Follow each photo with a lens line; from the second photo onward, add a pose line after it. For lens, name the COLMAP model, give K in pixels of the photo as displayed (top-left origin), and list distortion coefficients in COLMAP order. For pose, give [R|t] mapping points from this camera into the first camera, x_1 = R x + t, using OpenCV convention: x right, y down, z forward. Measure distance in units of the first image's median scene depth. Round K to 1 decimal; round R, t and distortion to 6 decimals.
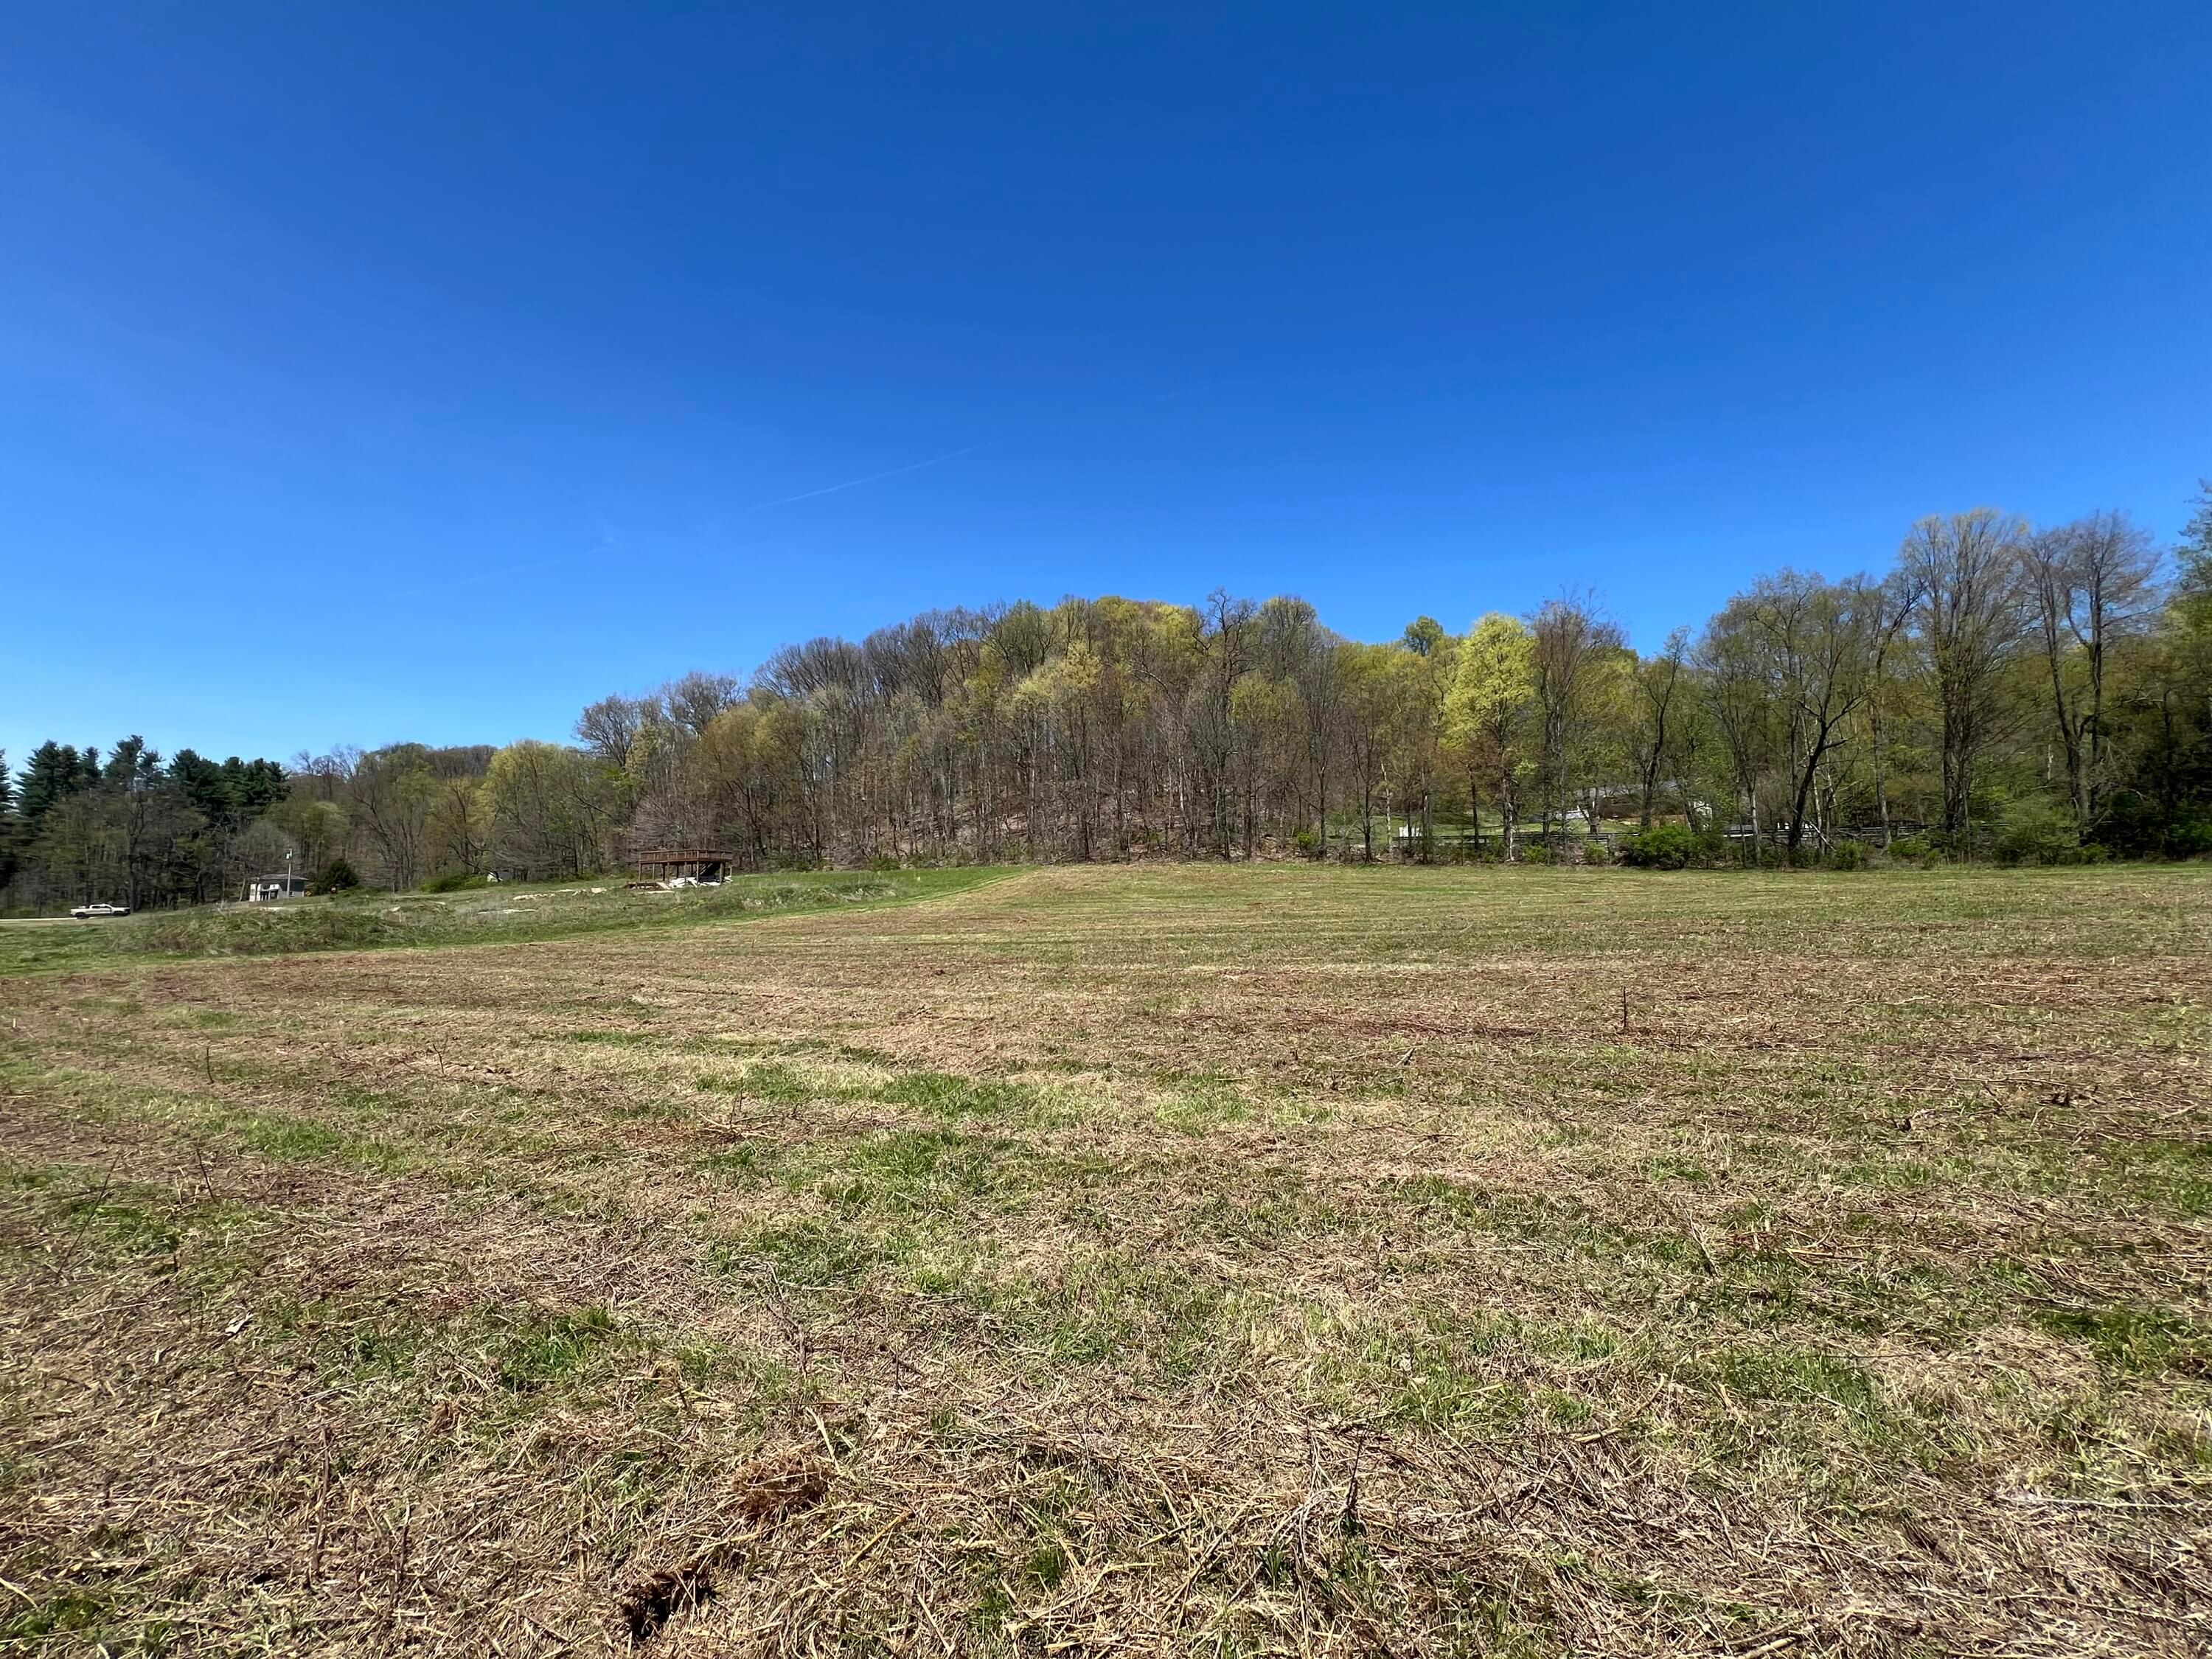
lens RADIAL K [[889.1, 0, 1101.7], [0, 889.1, 826.9], [0, 0, 1]] dist [-0.001133, 0.000875]
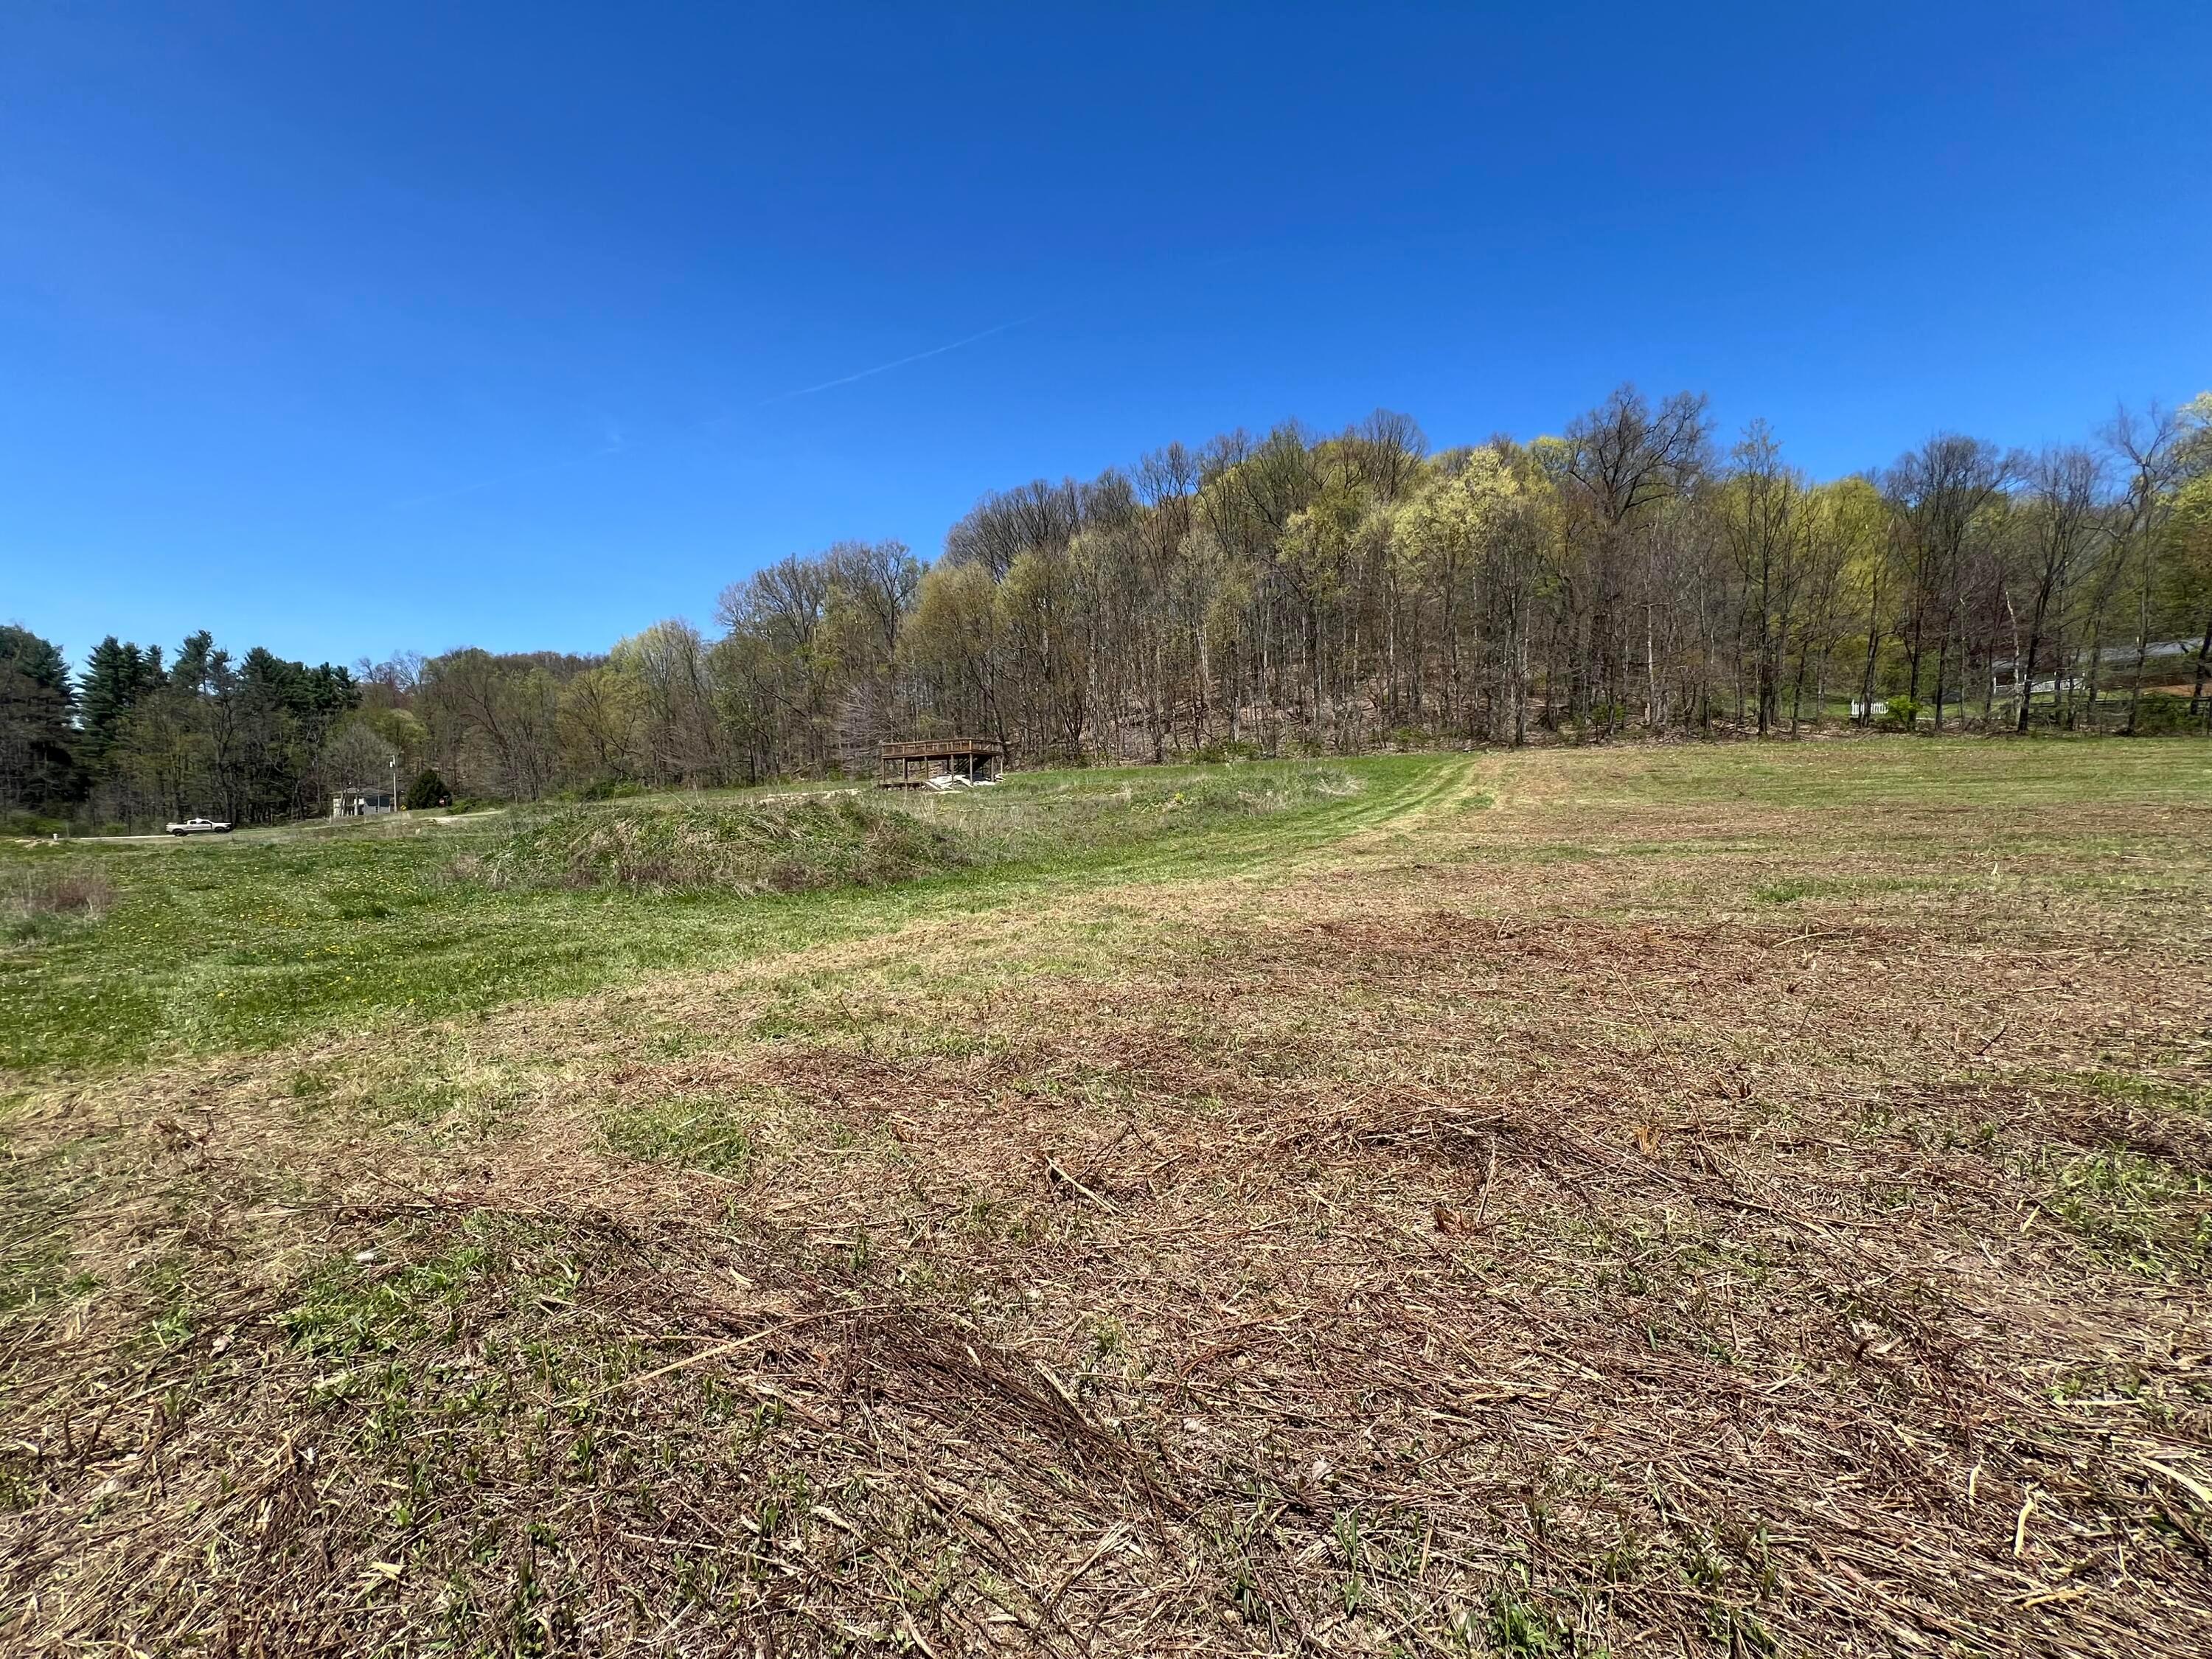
lens RADIAL K [[889.1, 0, 1101.7], [0, 889.1, 826.9], [0, 0, 1]] dist [-0.001133, 0.000875]
pose [[0.999676, -0.008891, -0.023833, -1.553459], [0.011182, 0.995145, 0.097784, 0.133702], [0.022848, -0.098019, 0.994922, 1.094869]]
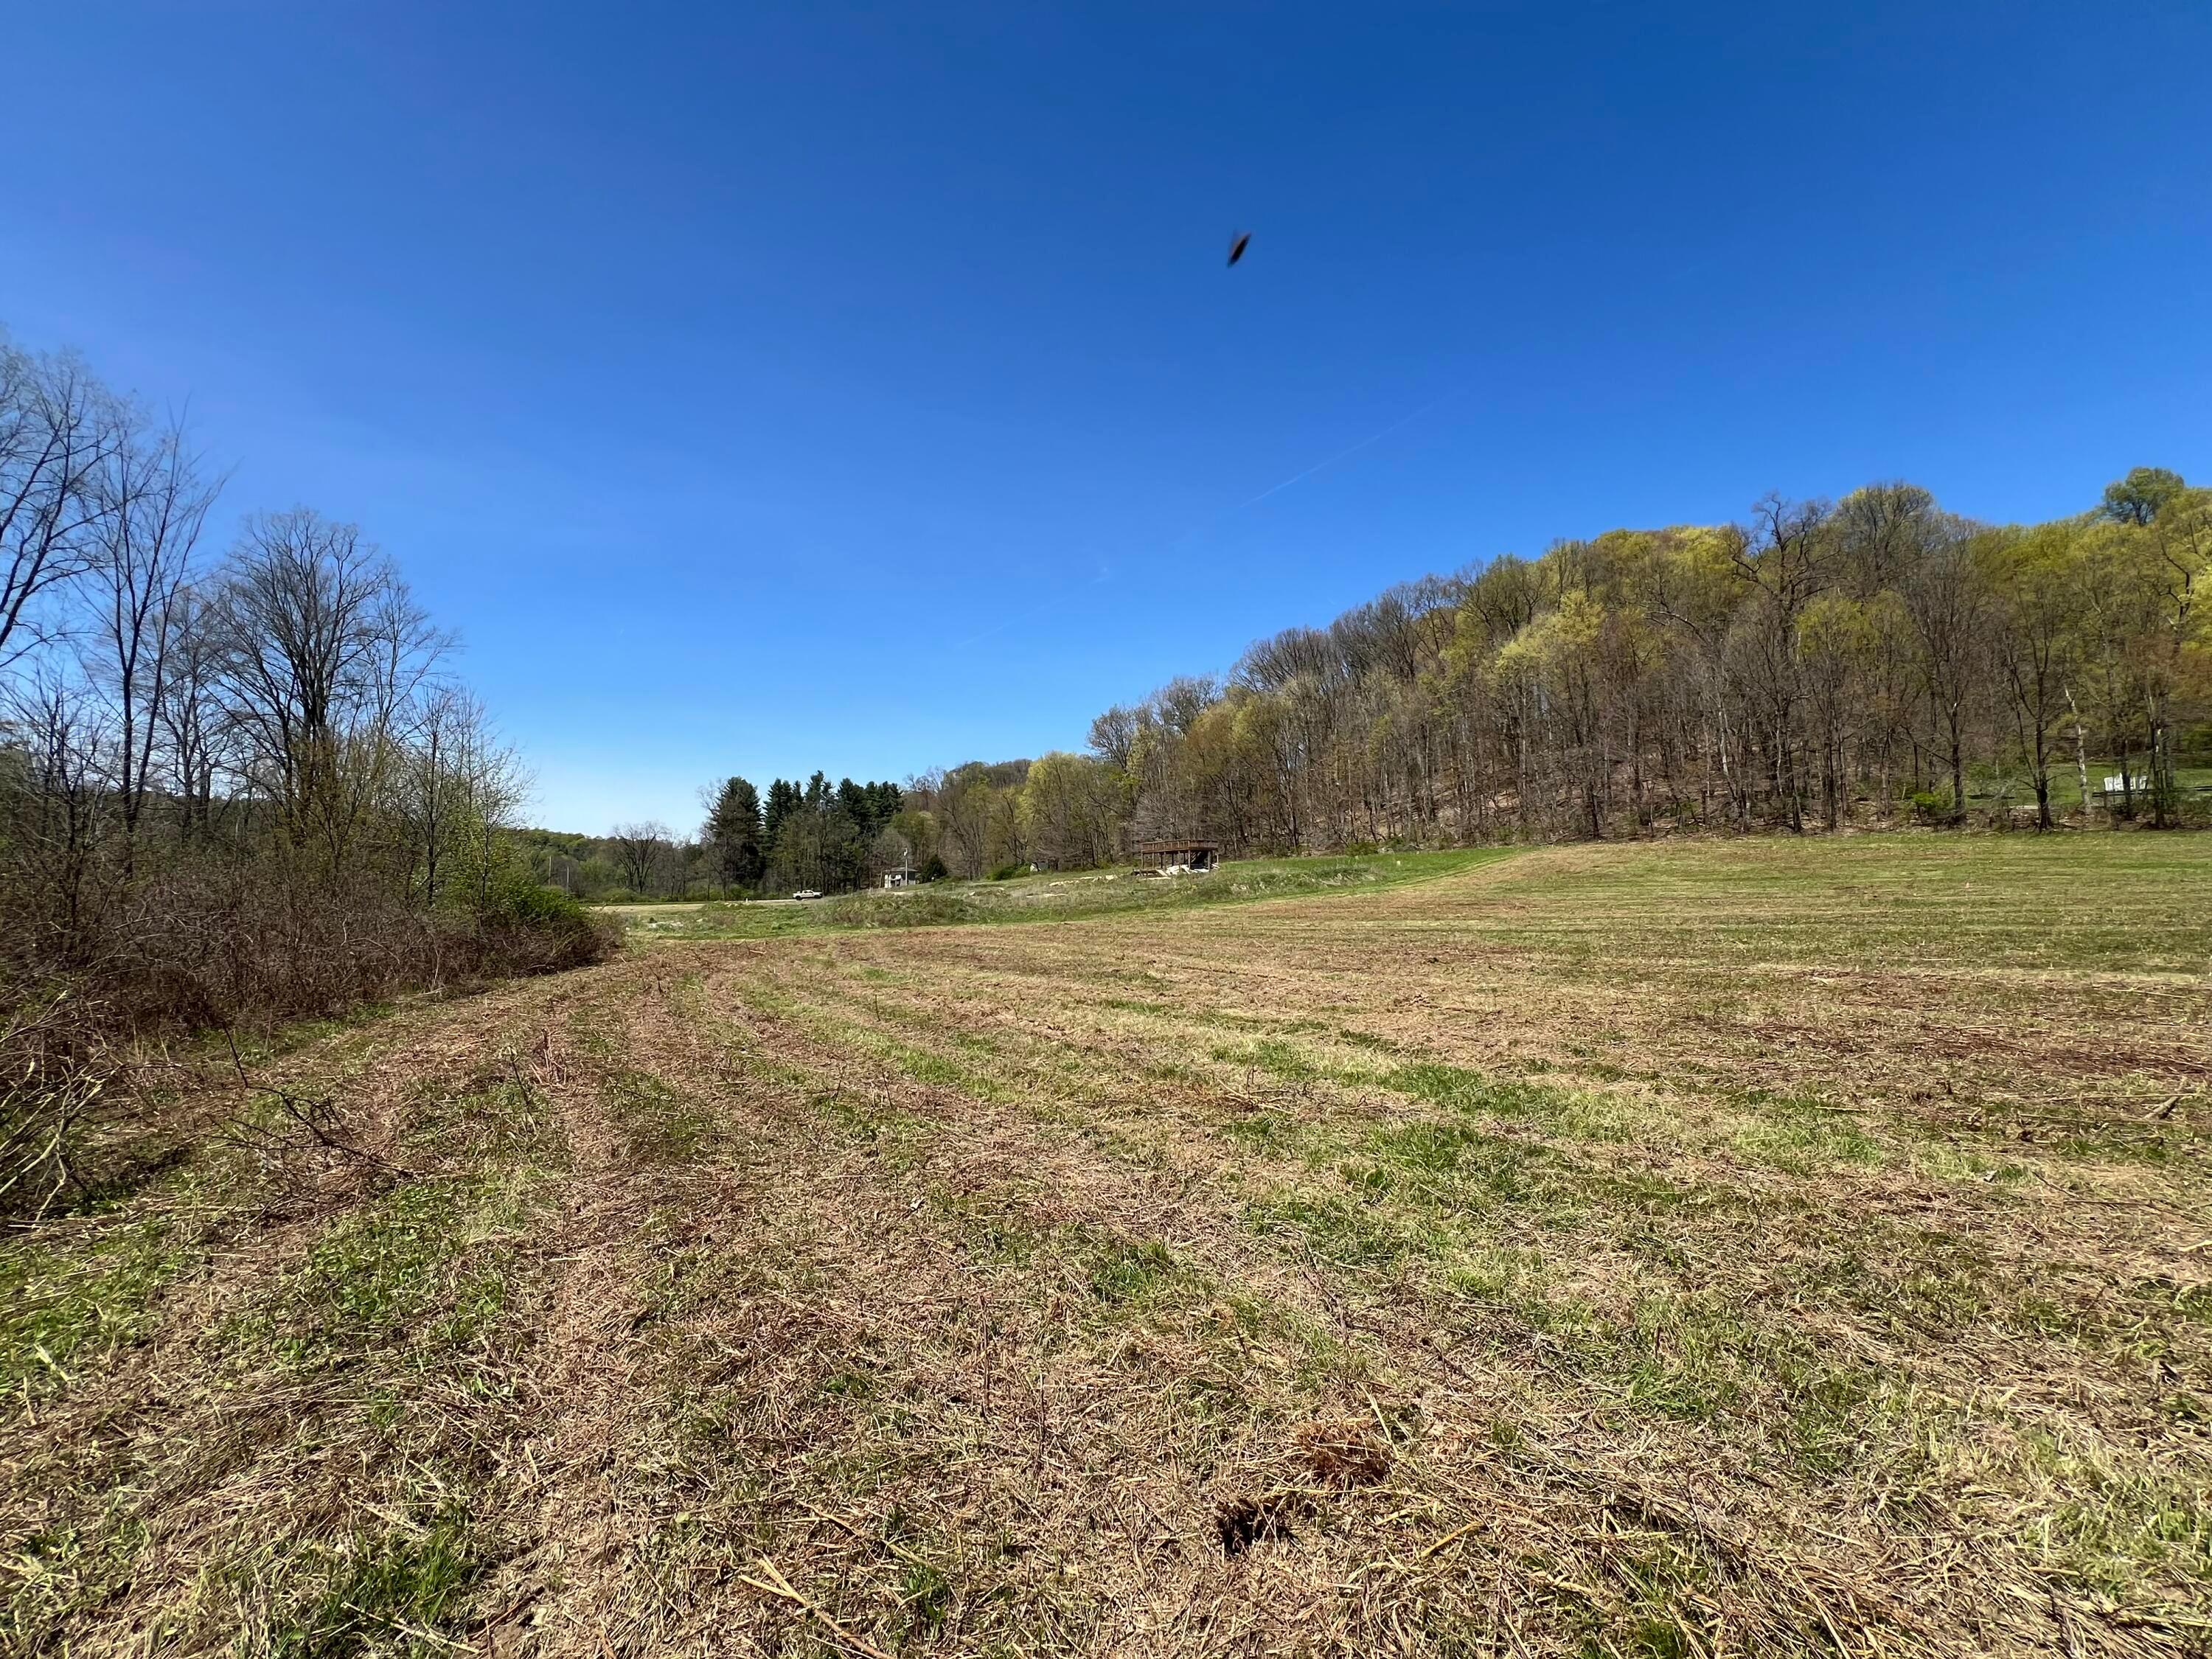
lens RADIAL K [[889.1, 0, 1101.7], [0, 889.1, 826.9], [0, 0, 1]] dist [-0.001133, 0.000875]
pose [[0.866201, -0.036953, -0.498327, -0.008926], [0.045336, 0.998961, 0.004727, 0.000163], [0.497634, -0.026687, 0.866976, -0.001398]]
